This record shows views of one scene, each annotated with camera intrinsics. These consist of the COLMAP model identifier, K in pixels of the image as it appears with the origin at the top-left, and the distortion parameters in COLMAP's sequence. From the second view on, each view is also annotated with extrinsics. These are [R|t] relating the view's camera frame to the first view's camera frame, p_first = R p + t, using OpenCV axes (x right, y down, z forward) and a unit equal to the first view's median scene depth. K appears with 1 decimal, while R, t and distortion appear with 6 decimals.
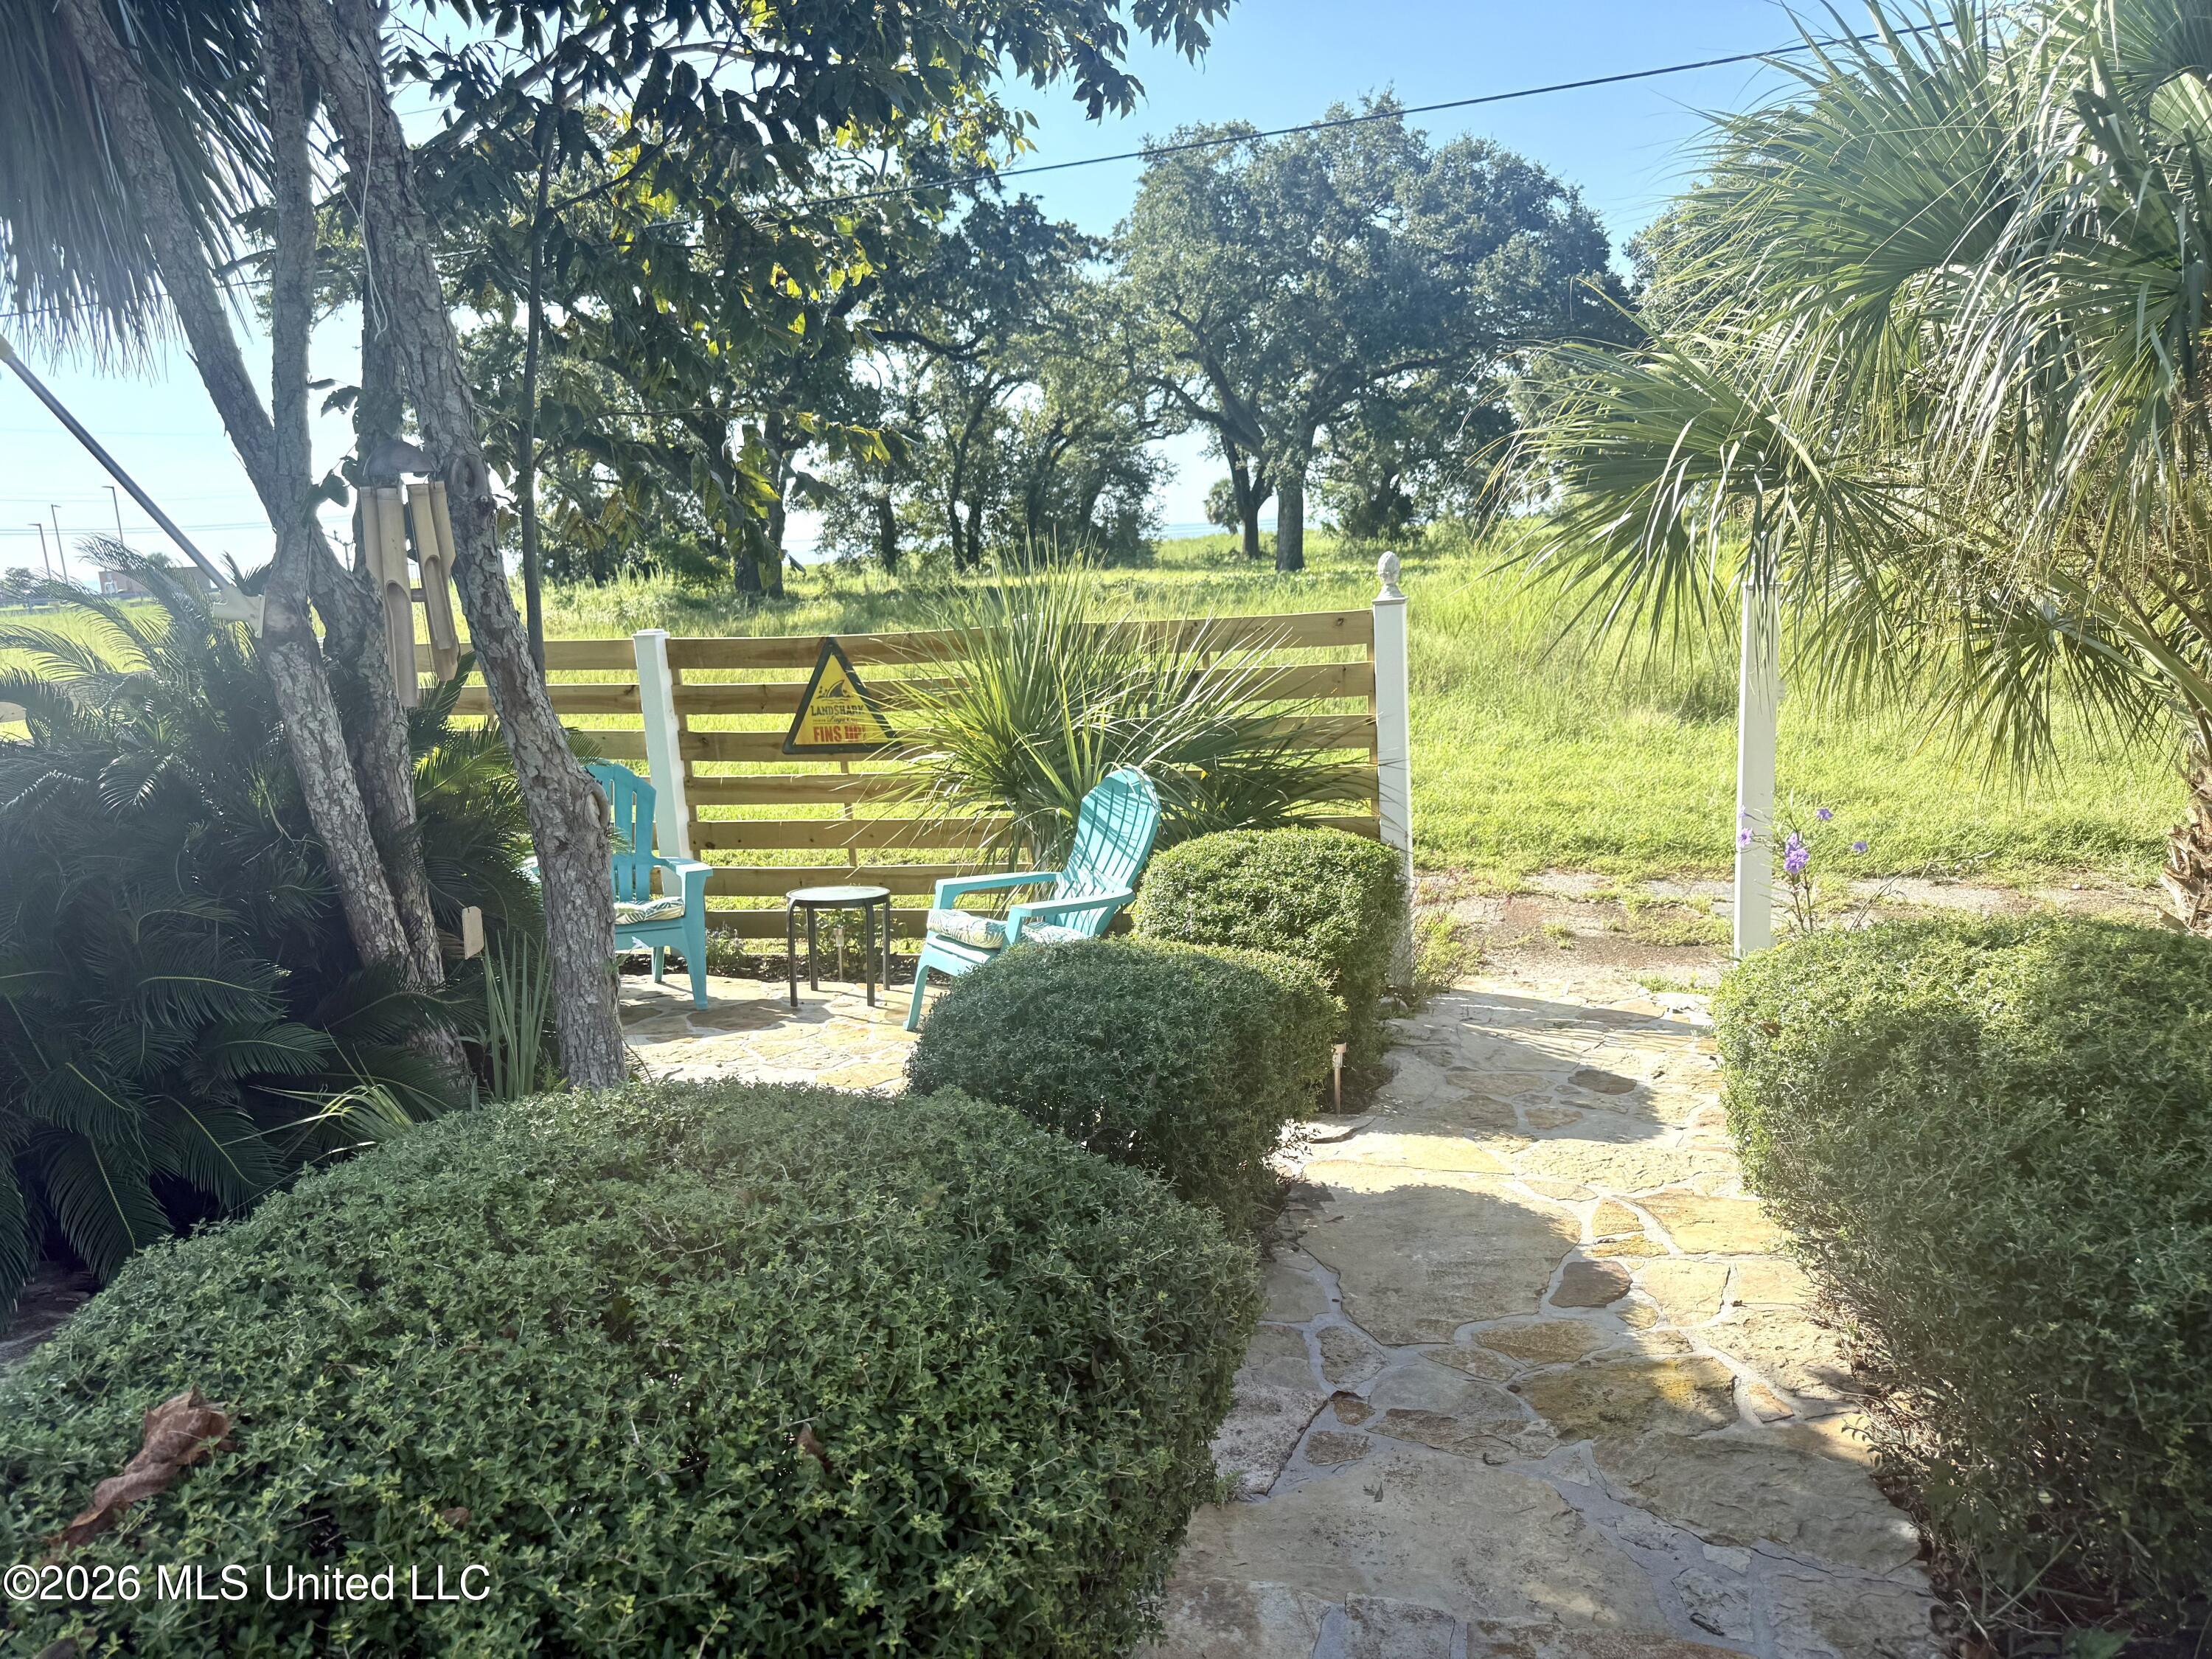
lens RADIAL K [[1600.1, 0, 1110.9], [0, 1600.1, 879.7], [0, 0, 1]] dist [0.056140, -0.041652]
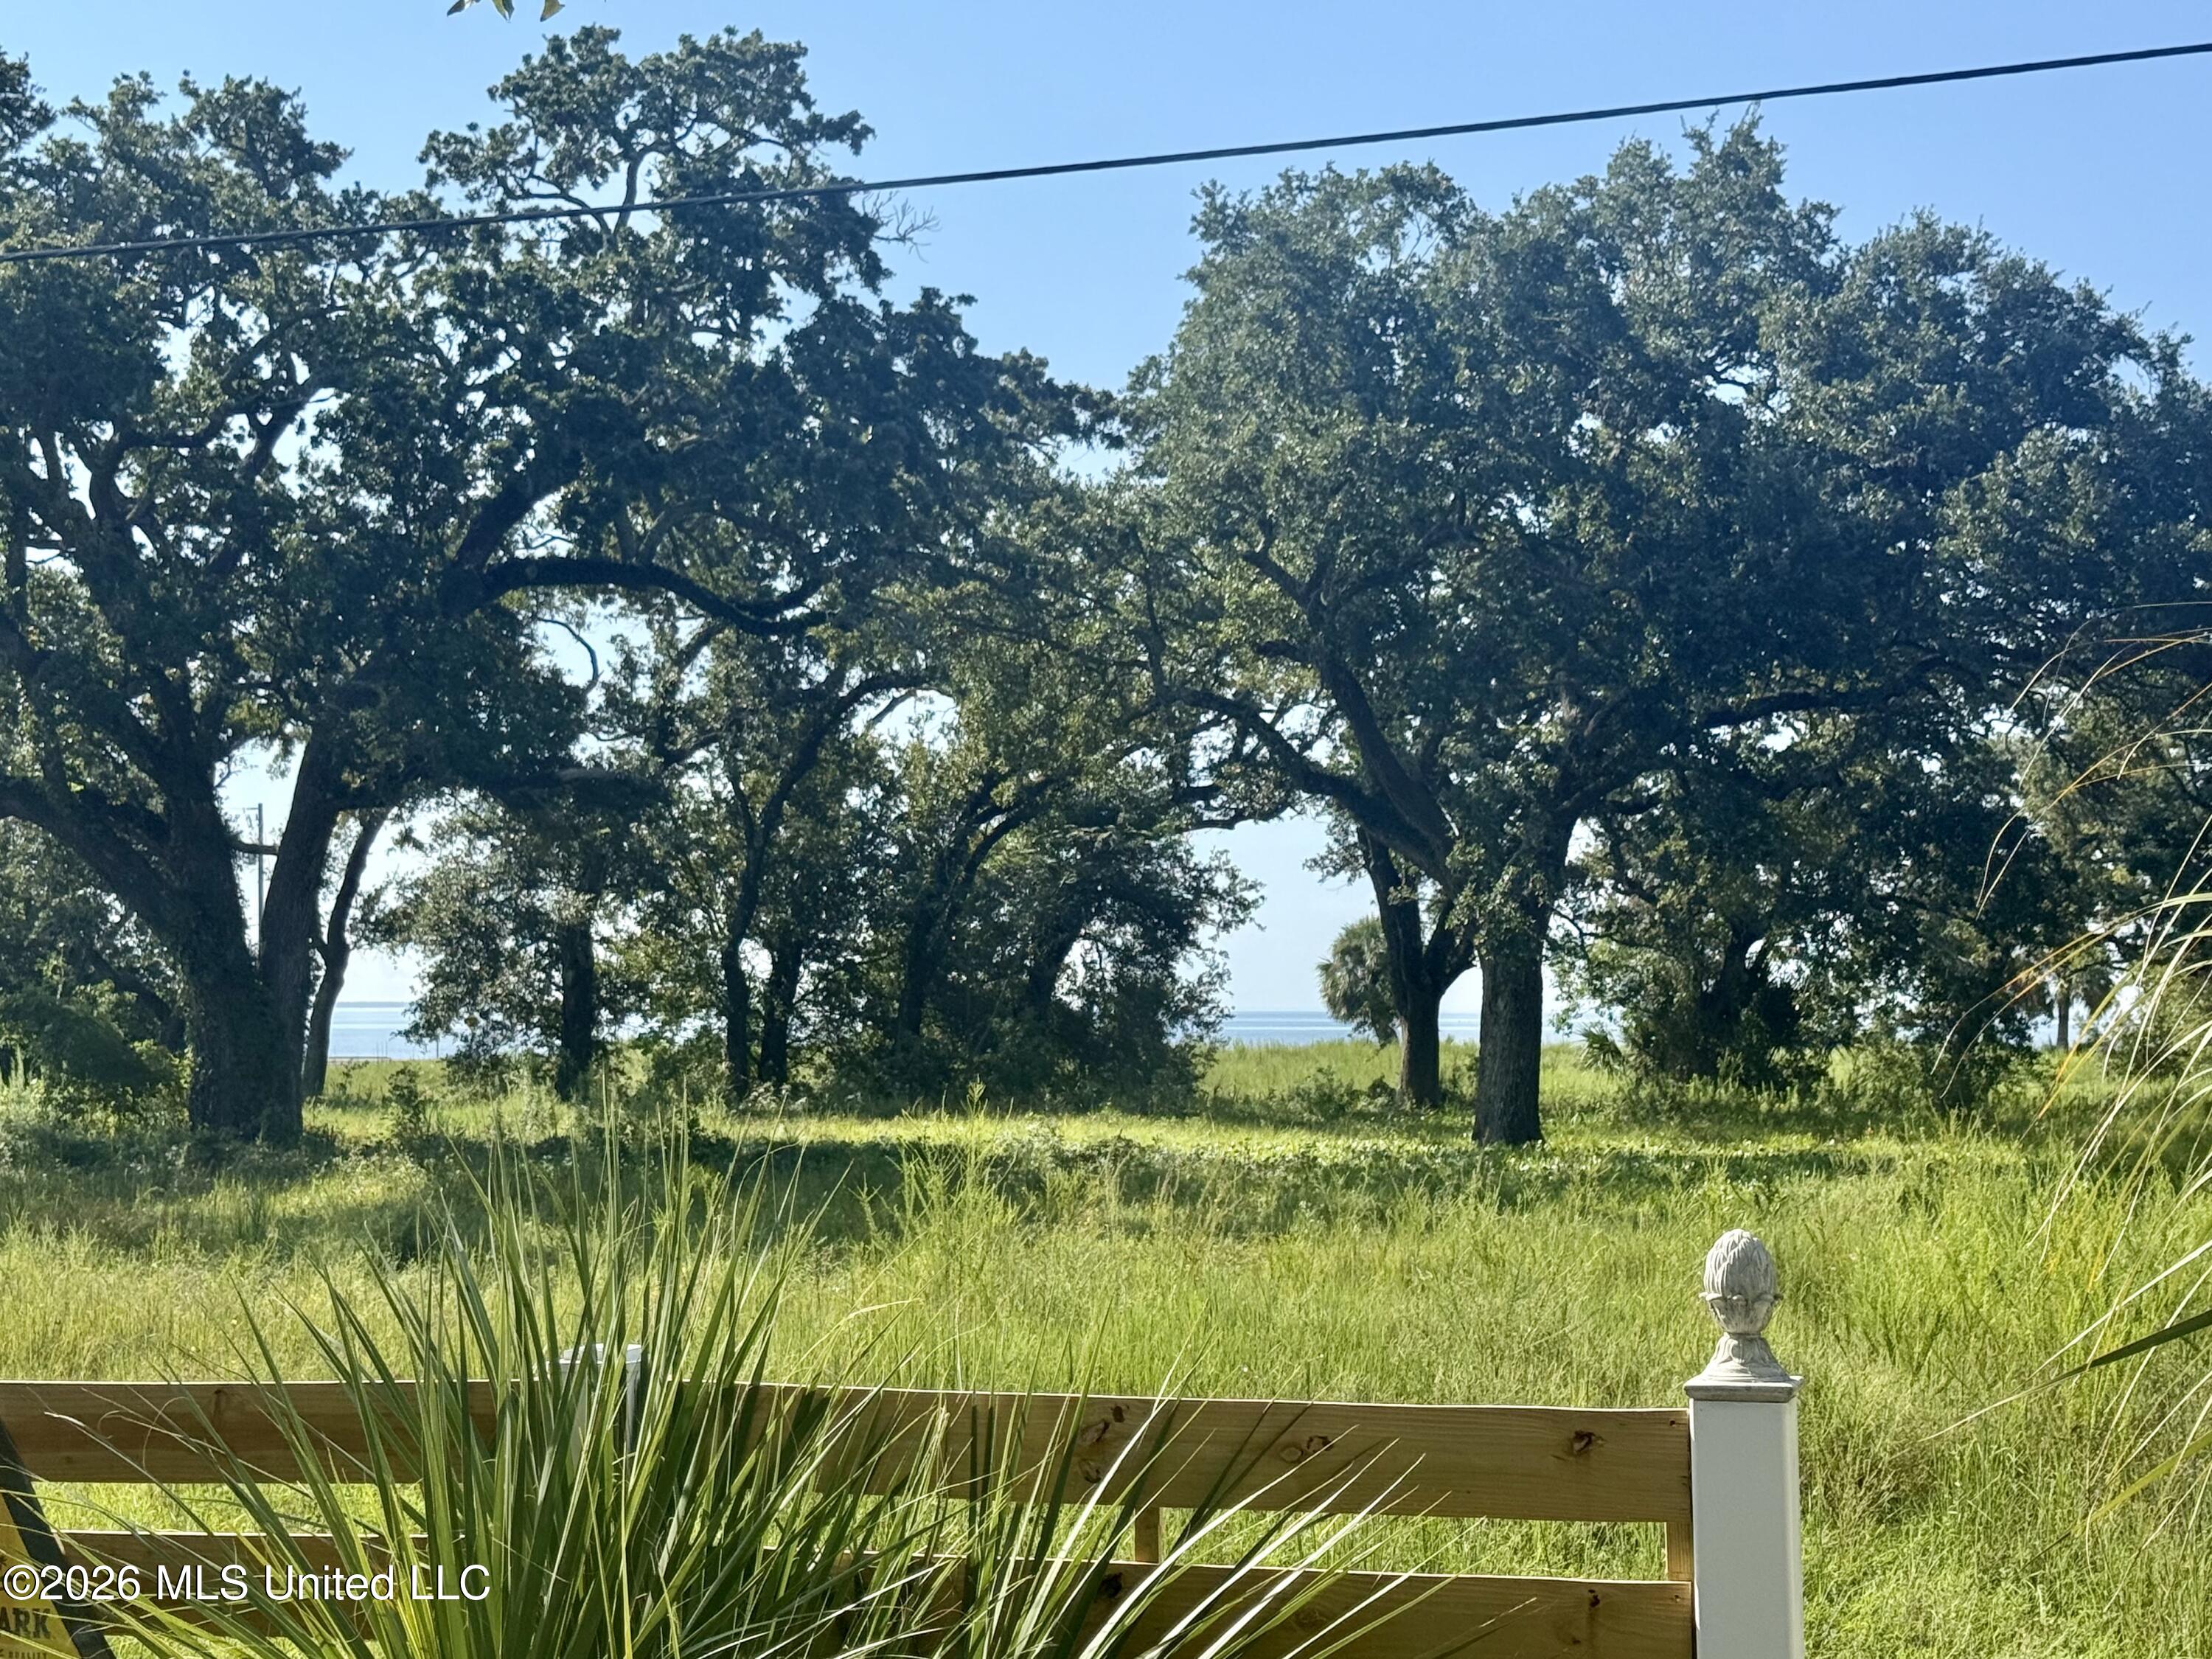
lens RADIAL K [[3695.5, 0, 1101.7], [0, 3695.5, 833.4], [0, 0, 1]] dist [0.186908, 0.000000]
pose [[0.998467, 0.055065, -0.005662, 0.006867], [-0.054633, 0.963794, -0.260989, -0.011640], [-0.008915, 0.260899, 0.965325, 0.039468]]
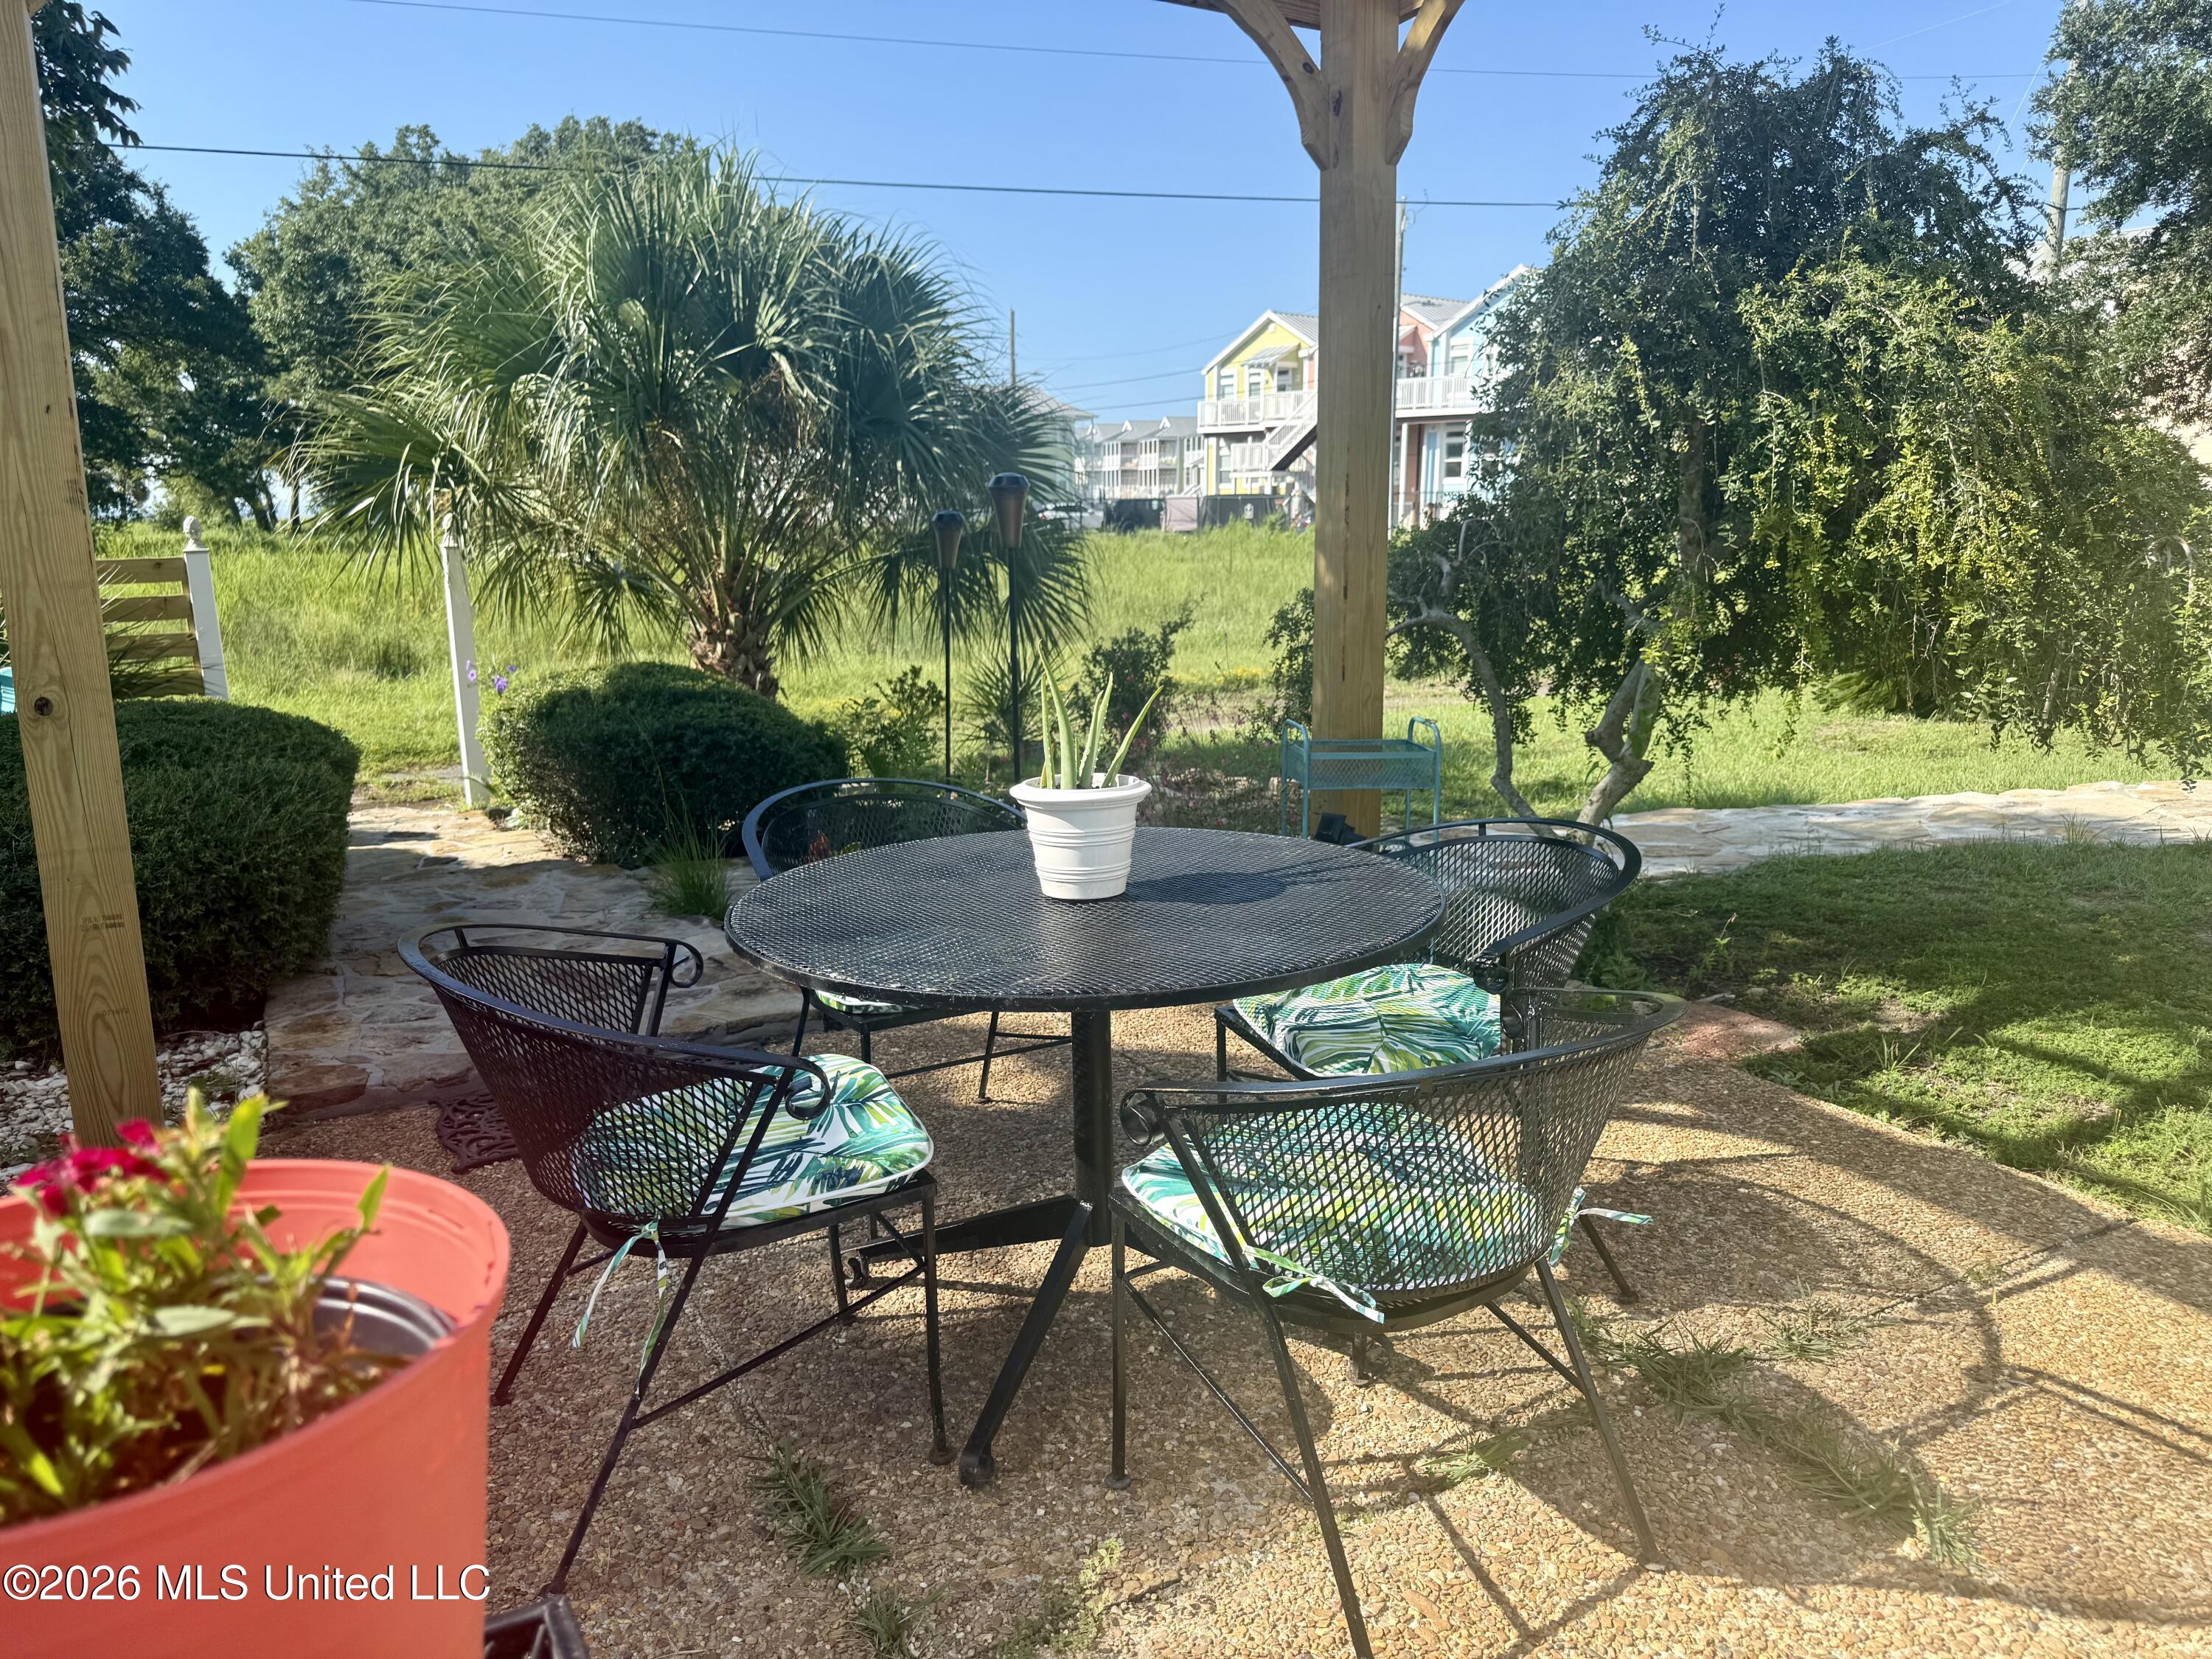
lens RADIAL K [[1676.3, 0, 1106.8], [0, 1676.3, 828.4], [0, 0, 1]] dist [0.007486, 0.003858]
pose [[0.713002, -0.092032, 0.695095, -0.043469], [0.124632, 0.992197, 0.003526, 0.023141], [-0.689996, 0.084117, 0.718909, -0.084857]]
